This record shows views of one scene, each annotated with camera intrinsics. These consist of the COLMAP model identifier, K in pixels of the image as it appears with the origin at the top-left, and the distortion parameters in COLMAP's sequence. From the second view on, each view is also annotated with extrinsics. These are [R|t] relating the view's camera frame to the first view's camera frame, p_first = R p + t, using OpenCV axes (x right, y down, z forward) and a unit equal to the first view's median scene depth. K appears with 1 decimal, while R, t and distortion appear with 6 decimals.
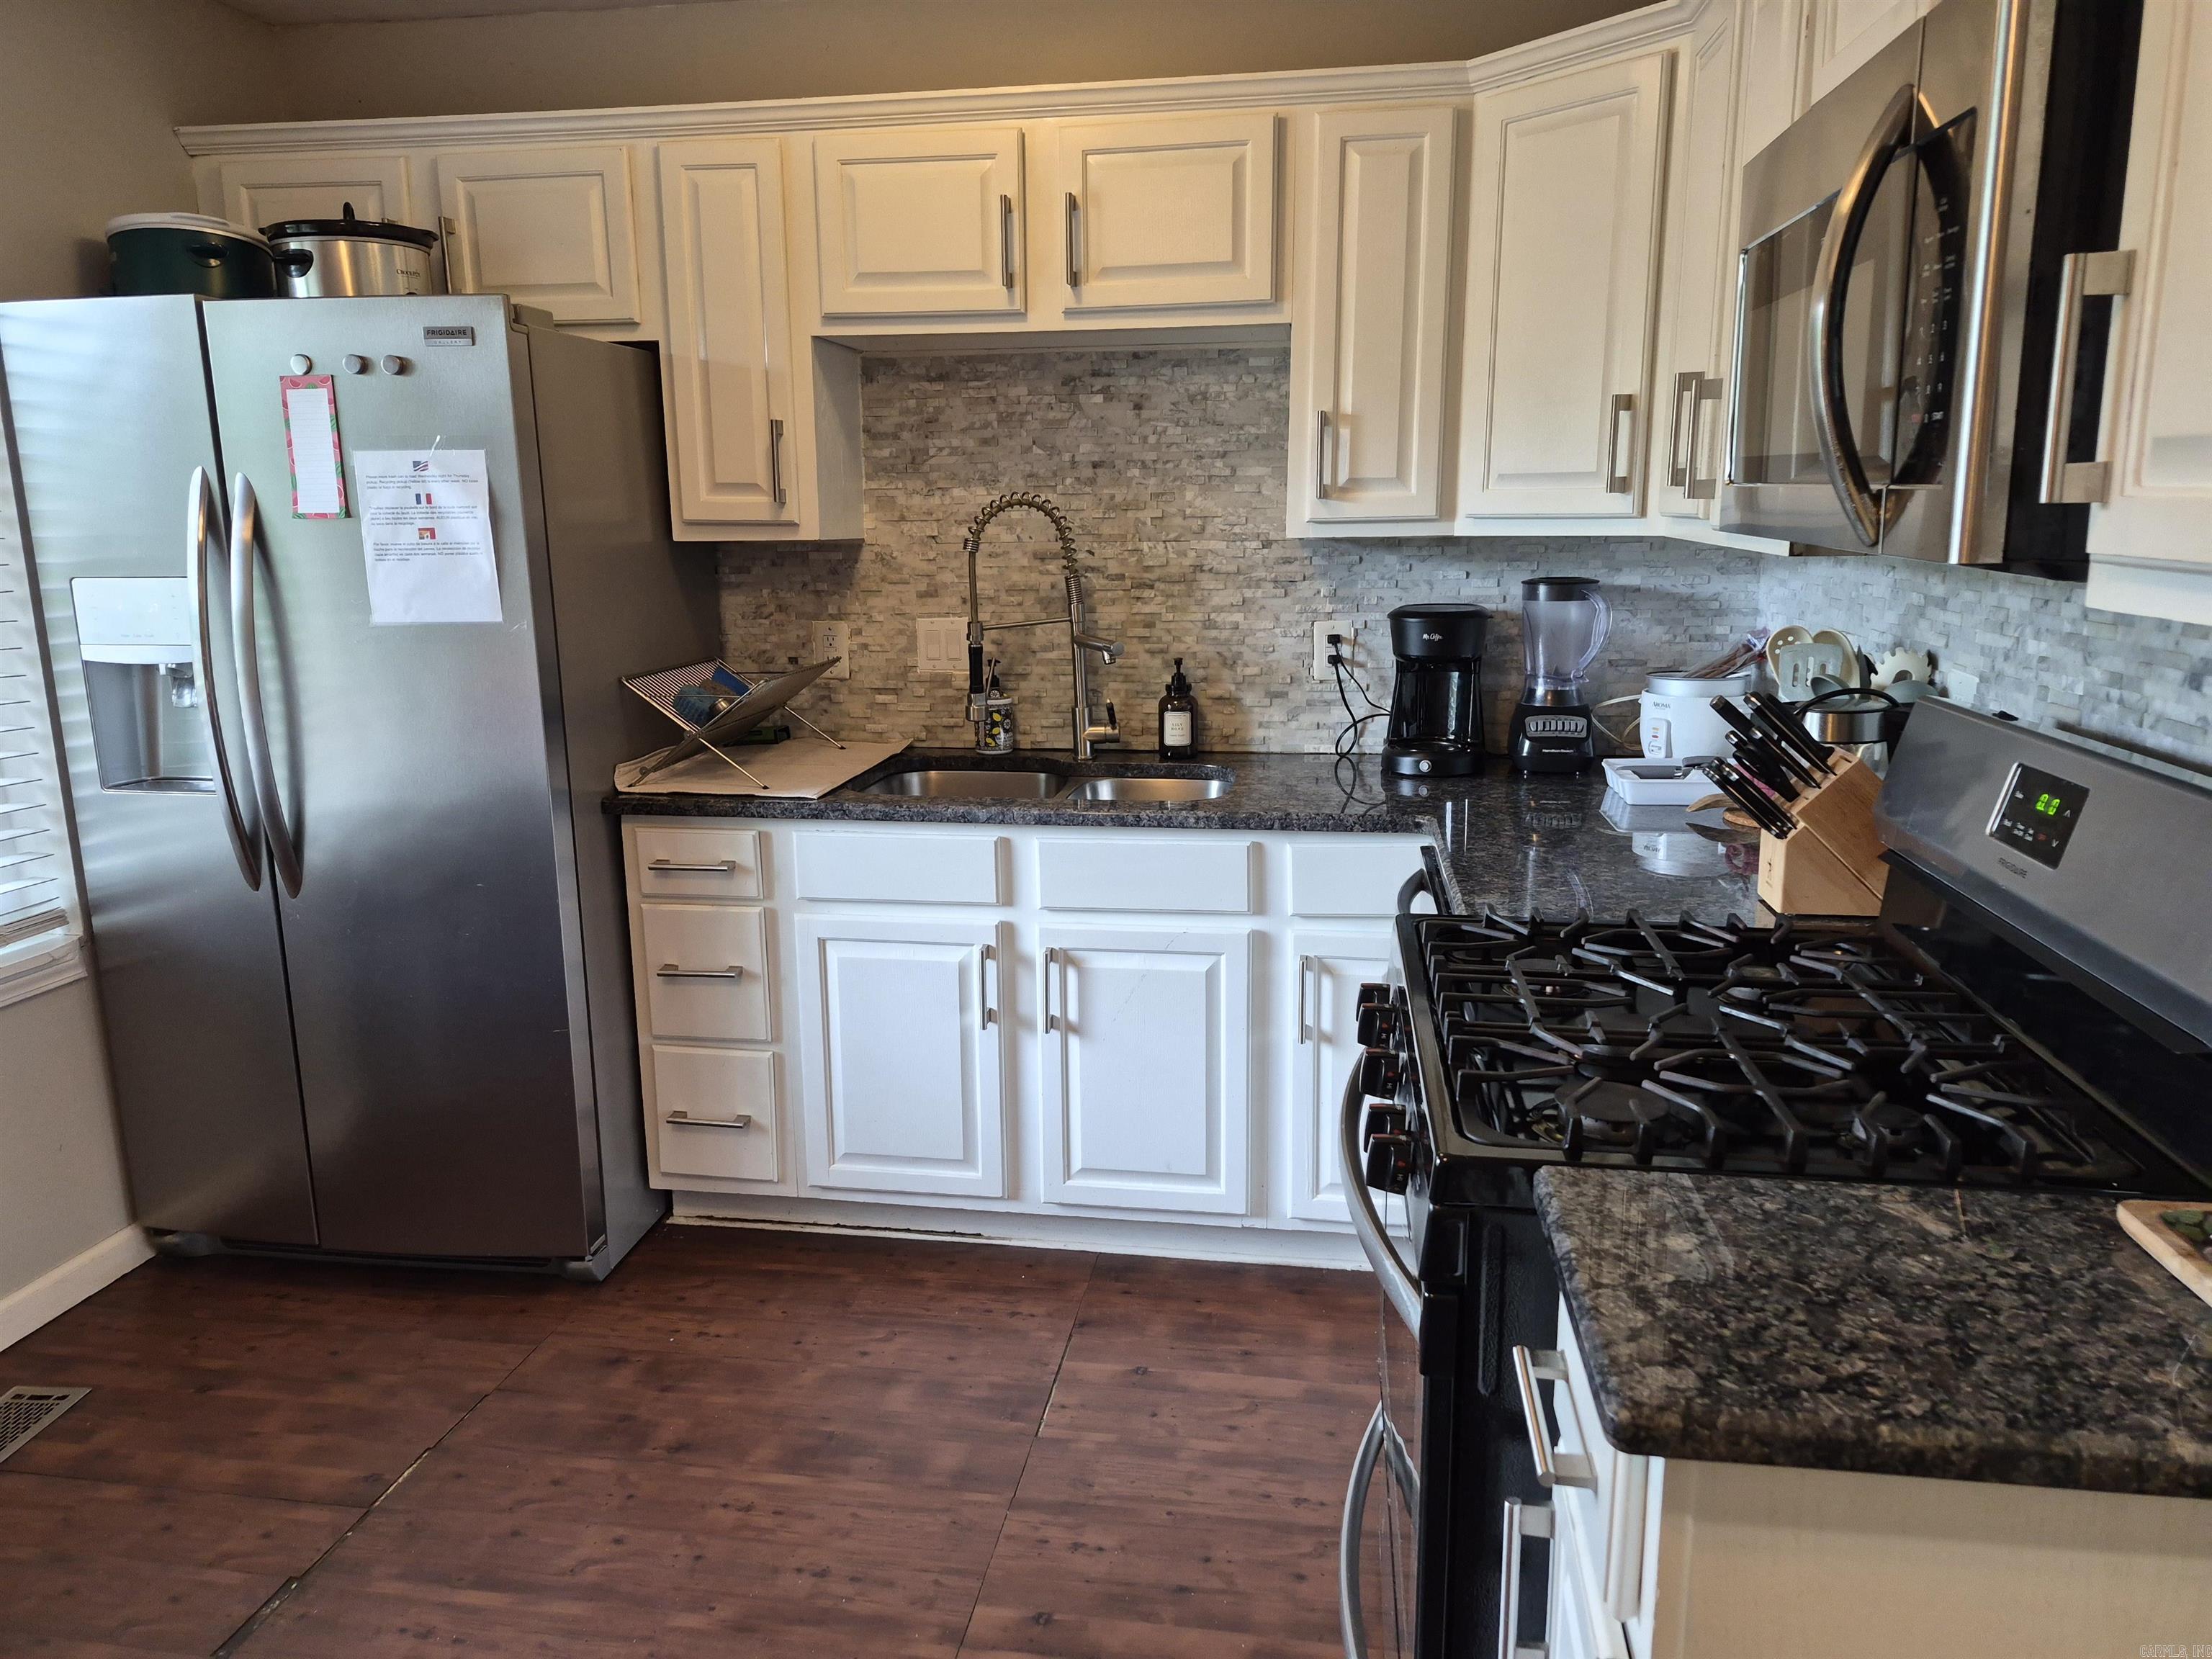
lens RADIAL K [[1522.1, 0, 1102.9], [0, 1522.1, 814.9], [0, 0, 1]] dist [0.041239, -0.016555]
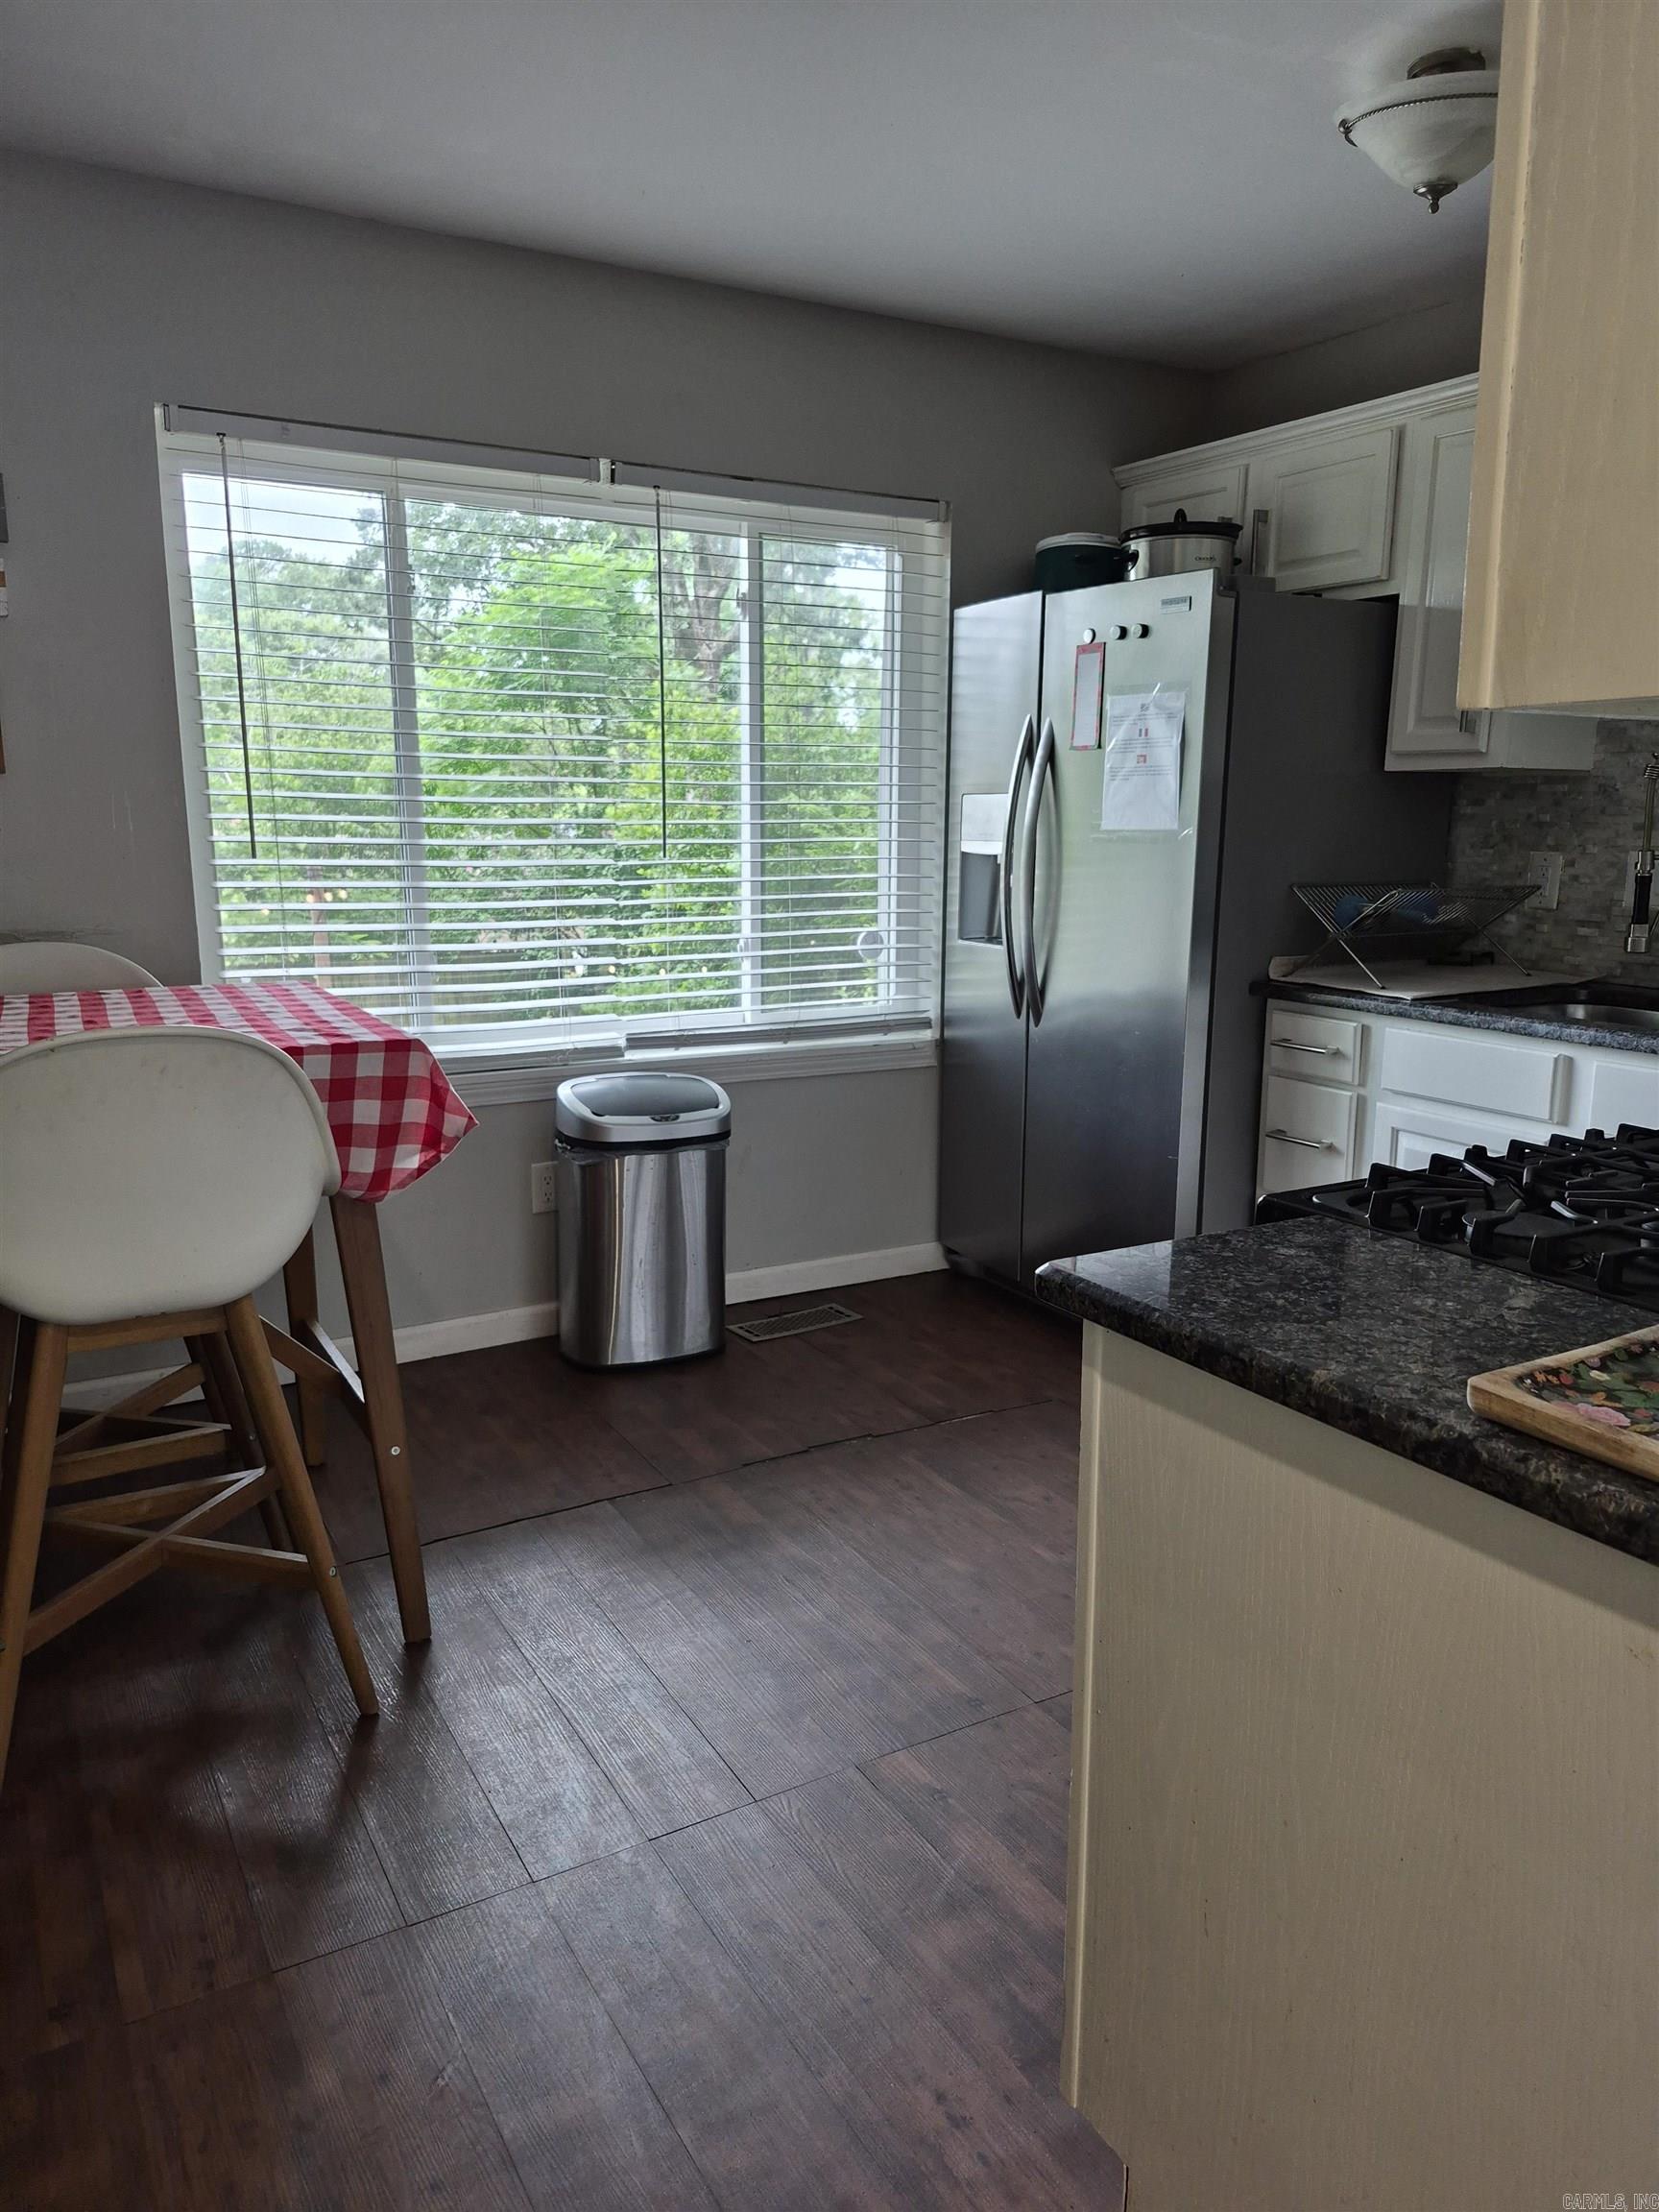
lens RADIAL K [[1522.1, 0, 826.8], [0, 1522.1, 1110.6], [0, 0, 1]] dist [0.041239, -0.016555]
pose [[0.641492, 0.164779, -0.749224, 0.373727], [-0.159098, 0.984000, 0.080194, 0.045317], [0.750451, 0.067756, 0.657444, -0.034933]]
